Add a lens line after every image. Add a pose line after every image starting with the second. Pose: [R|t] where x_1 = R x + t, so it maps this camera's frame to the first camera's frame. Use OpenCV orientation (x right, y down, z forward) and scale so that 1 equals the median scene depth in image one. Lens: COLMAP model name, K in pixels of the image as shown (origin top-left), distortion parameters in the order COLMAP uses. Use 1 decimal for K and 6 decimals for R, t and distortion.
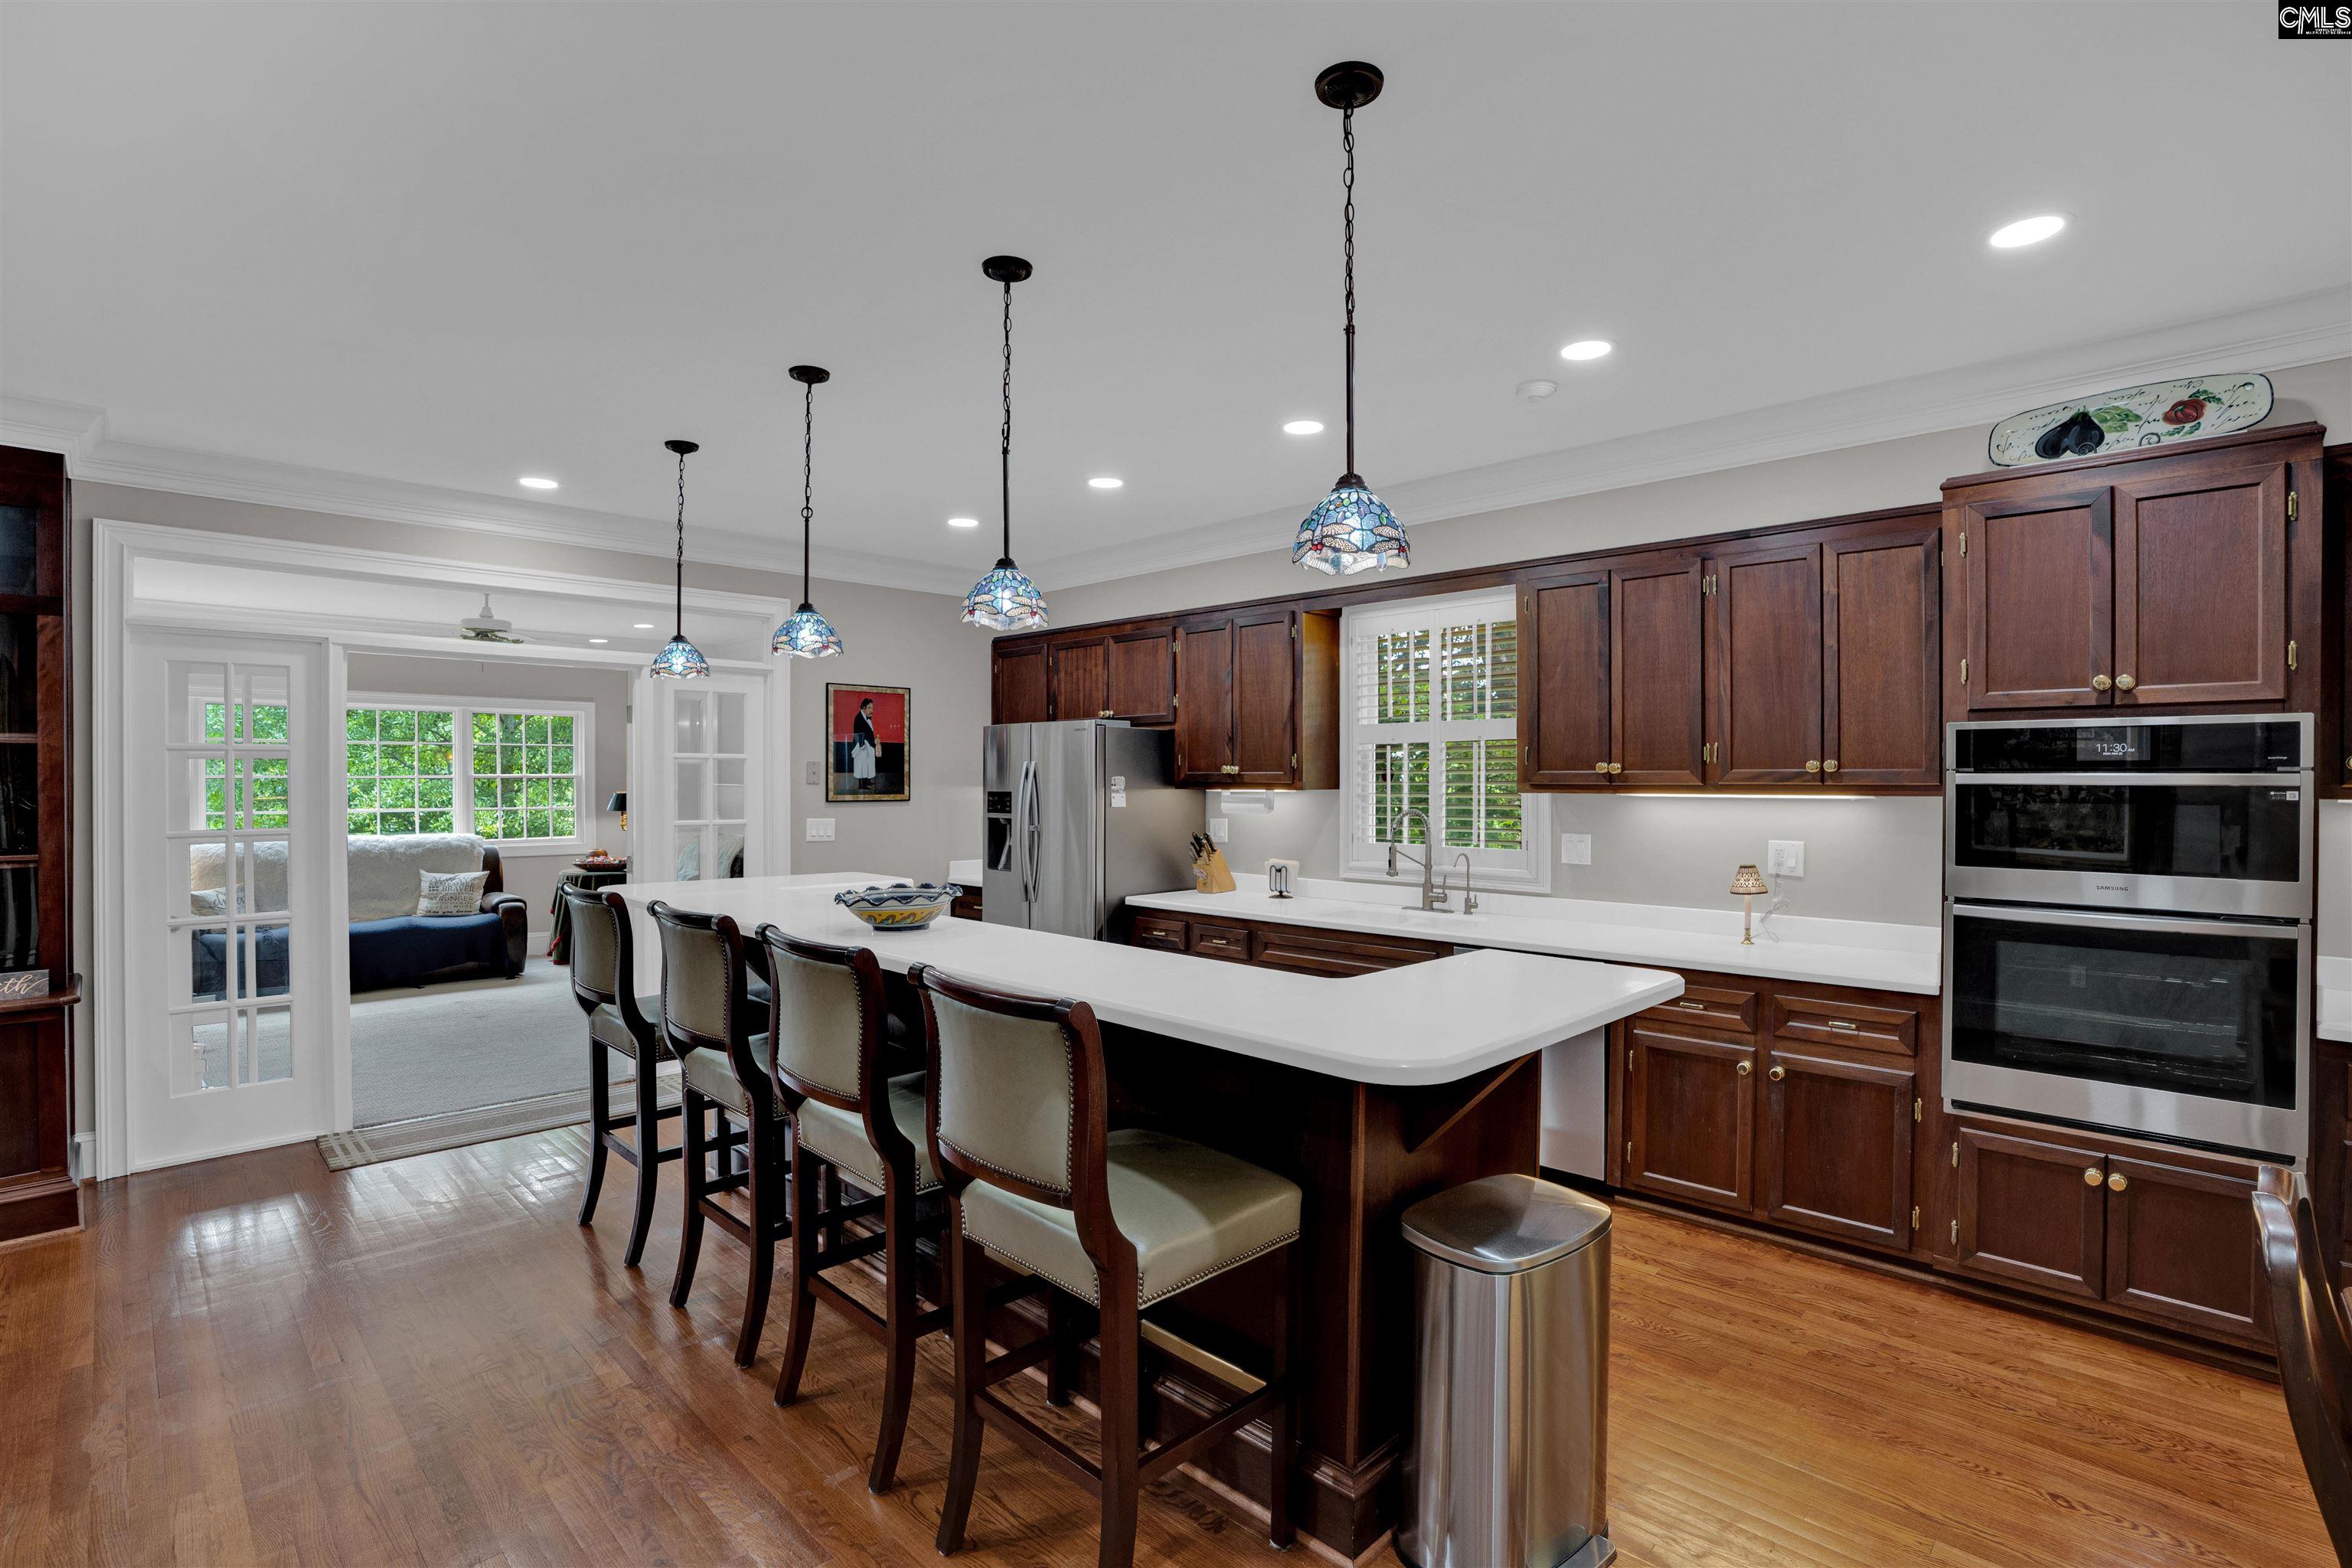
lens RADIAL K [[1109.5, 0, 1174.4], [0, 1109.5, 786.2], [0, 0, 1]] dist [0.001950, 0.000355]
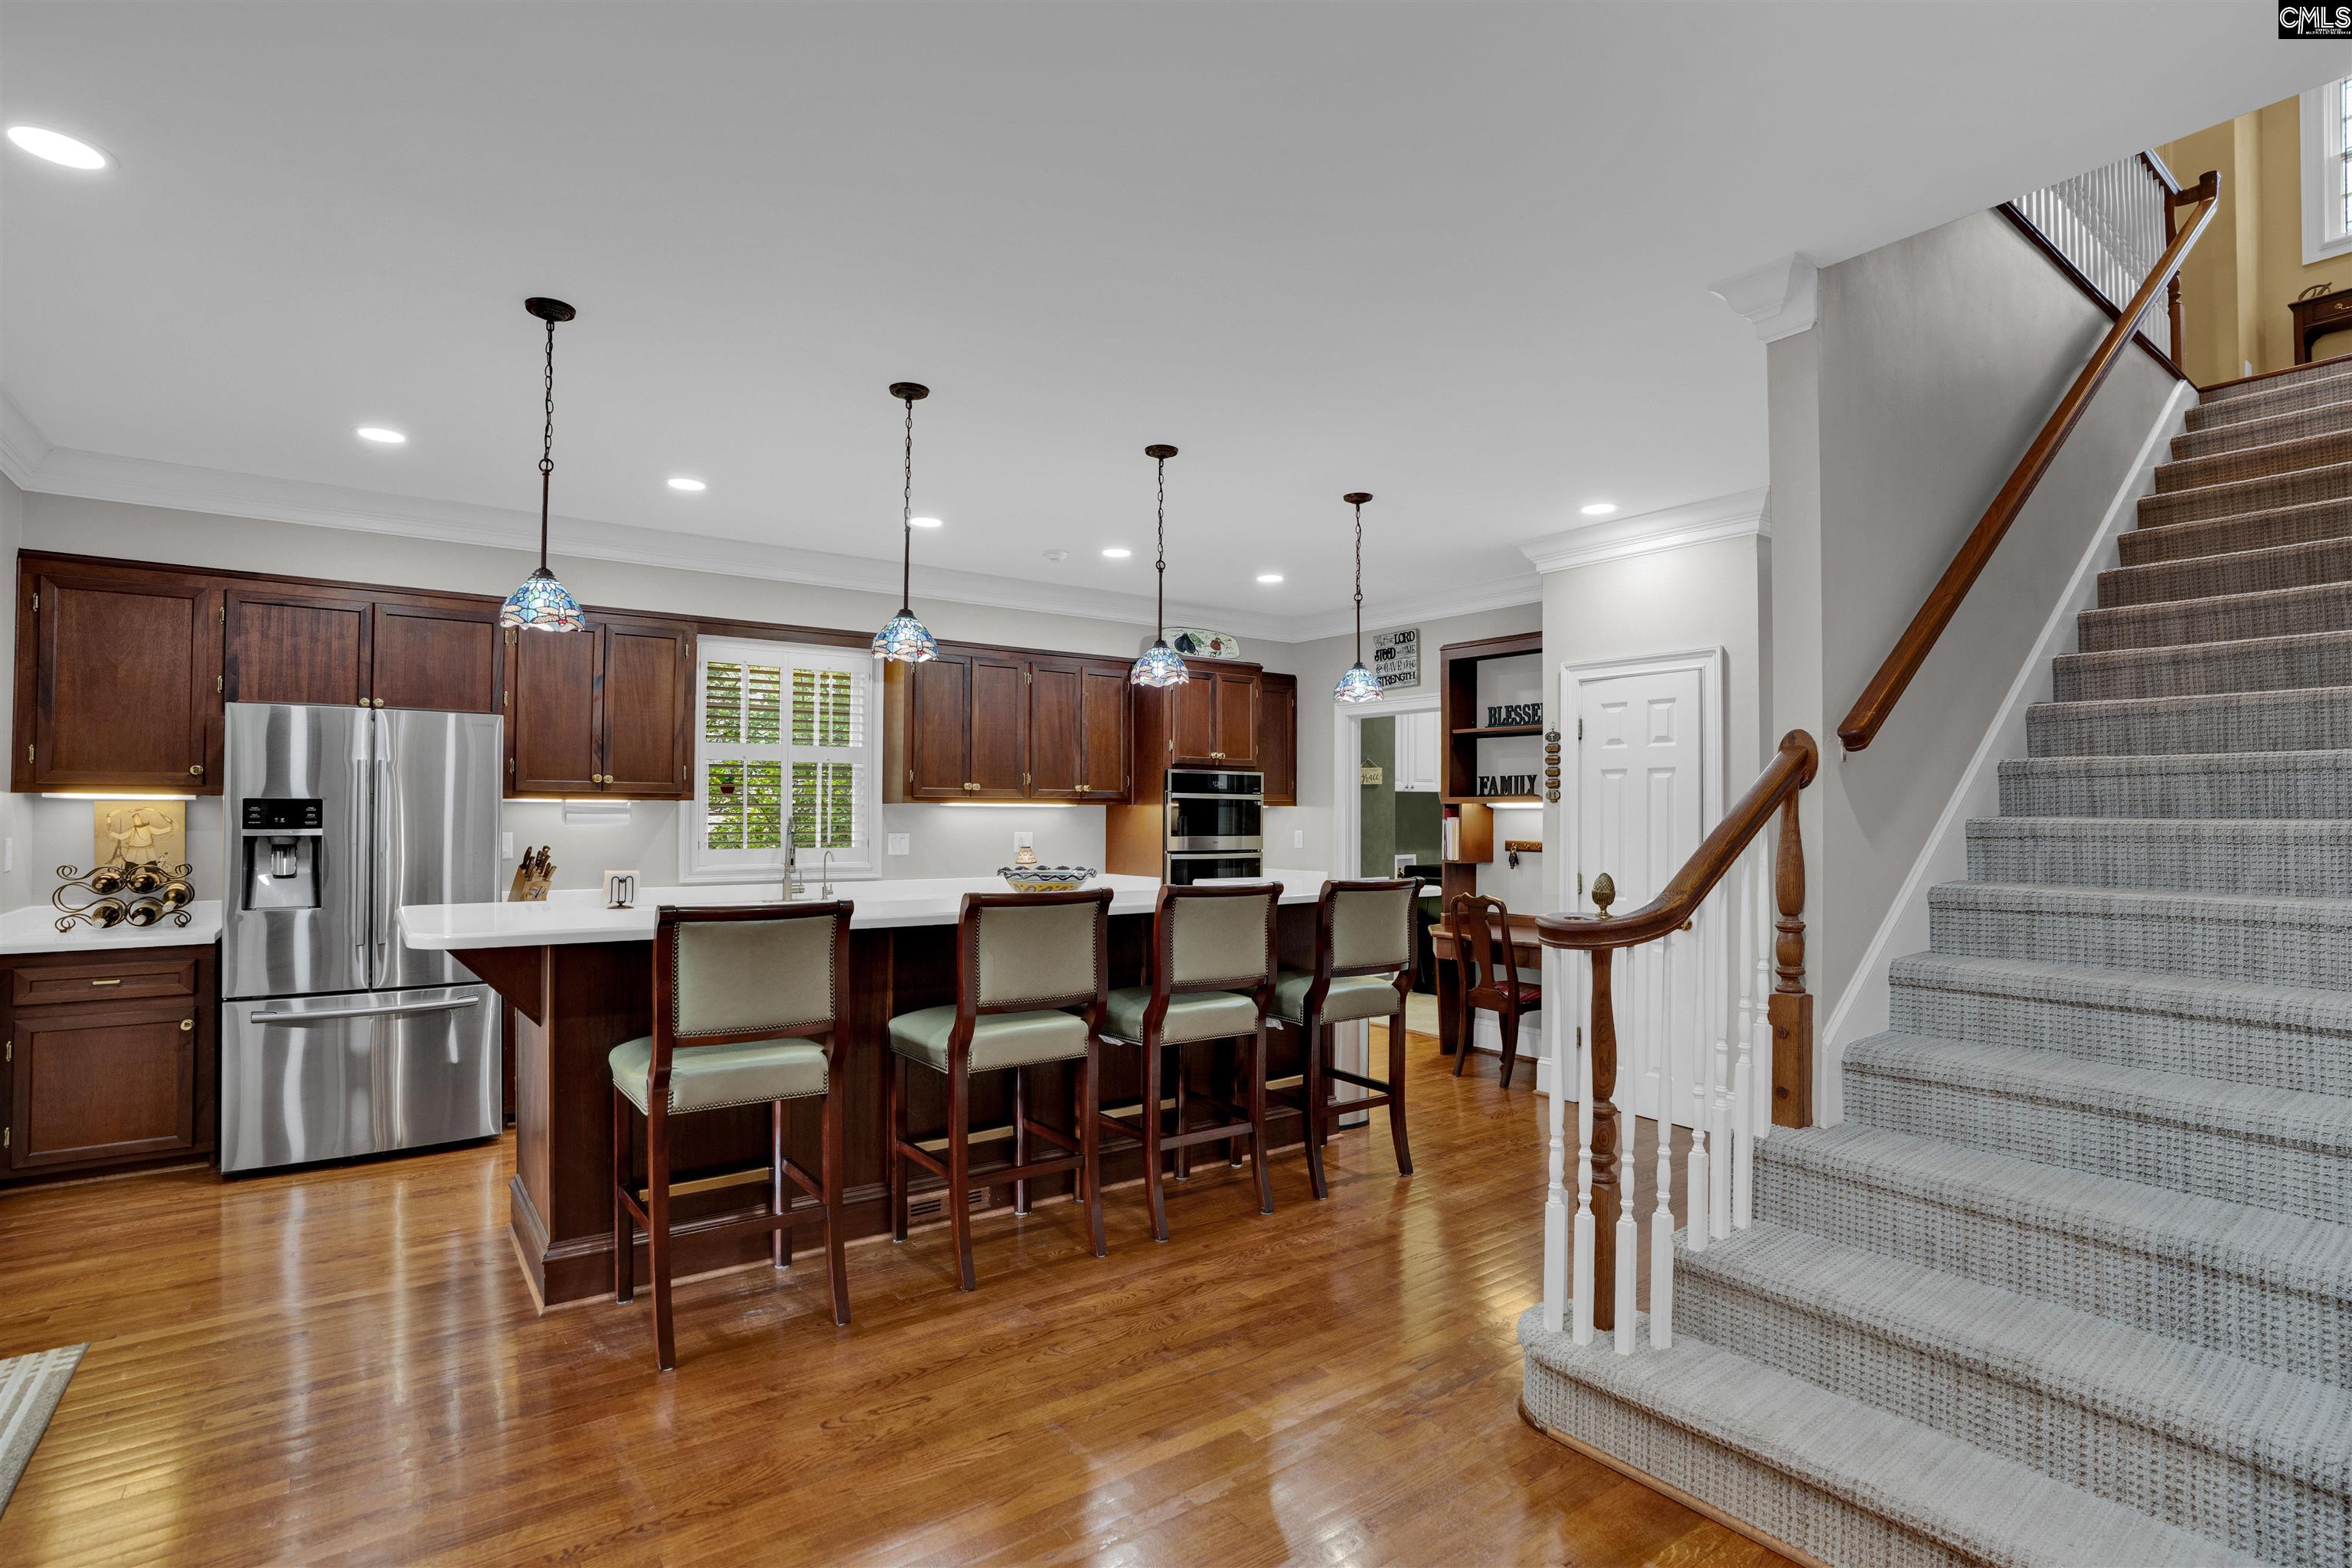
lens RADIAL K [[1109.5, 0, 1174.6], [0, 1109.5, 798.9], [0, 0, 1]] dist [0.001950, 0.000355]
pose [[0.205583, 0.011611, 0.978571, -1.384560], [-0.000516, 0.999931, -0.011756, 0.024113], [-0.978640, 0.001912, 0.205574, 0.558986]]
